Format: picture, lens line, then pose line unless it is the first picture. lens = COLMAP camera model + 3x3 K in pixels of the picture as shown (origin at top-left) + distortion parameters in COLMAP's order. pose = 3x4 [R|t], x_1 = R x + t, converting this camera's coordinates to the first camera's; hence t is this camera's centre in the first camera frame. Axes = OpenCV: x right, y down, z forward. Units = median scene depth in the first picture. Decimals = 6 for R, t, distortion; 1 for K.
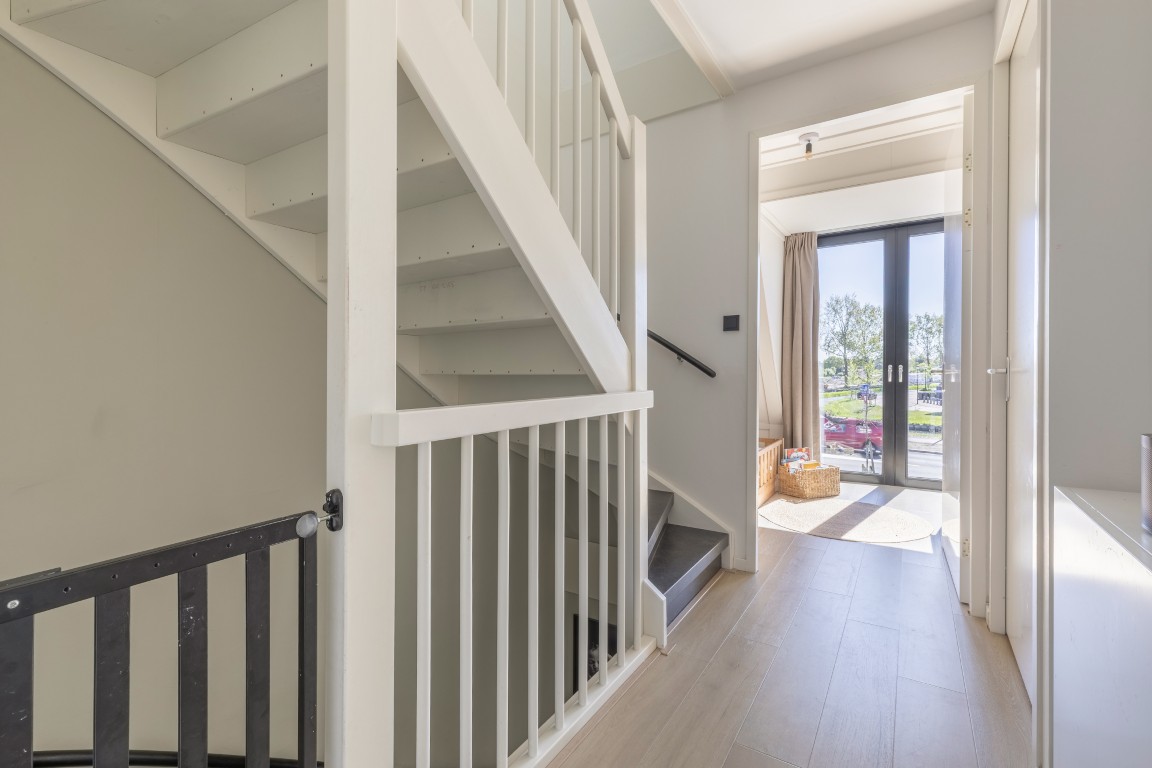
lens RADIAL K [[510.5, 0, 573.8], [0, 510.5, 386.5], [0, 0, 1]] dist [0.004788, 0.000008]
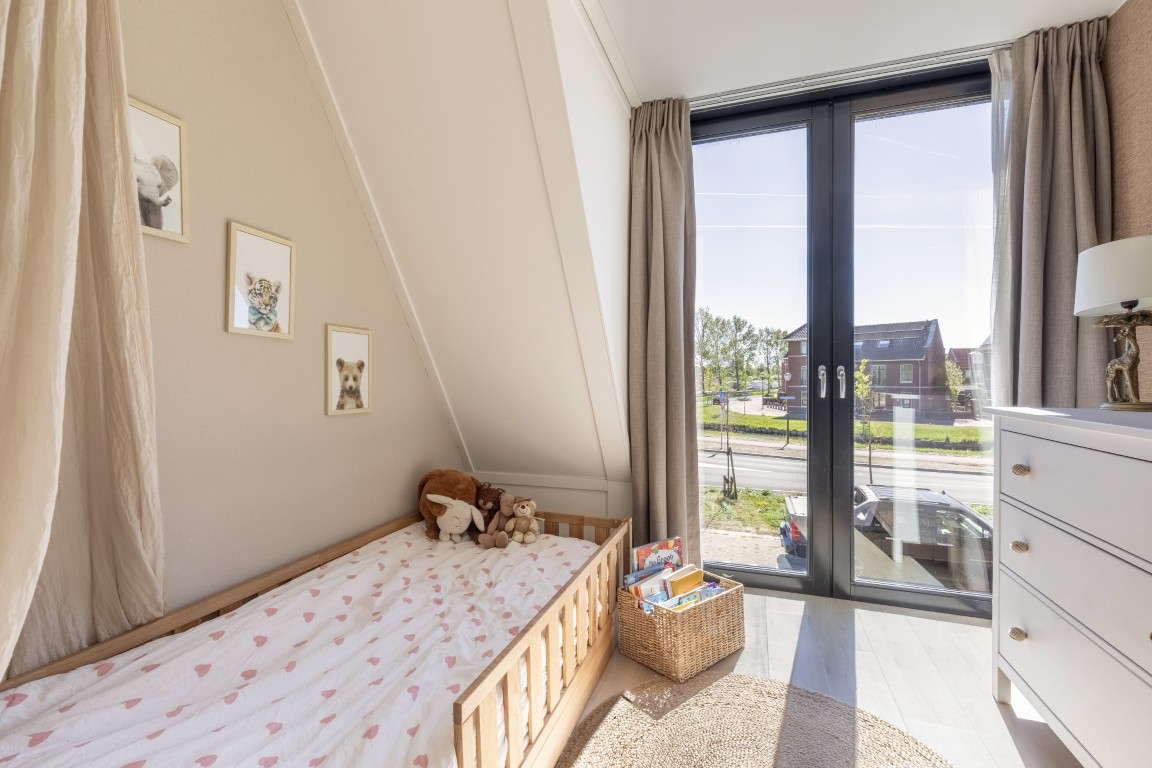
lens RADIAL K [[510.5, 0, 571.0], [0, 510.5, 376.5], [0, 0, 1]] dist [0.004788, 0.000008]
pose [[0.971510, 0.003607, 0.236973, 0.241132], [0.004245, 0.999459, -0.032618, -0.014985], [-0.236962, 0.032695, 0.970969, 0.543807]]
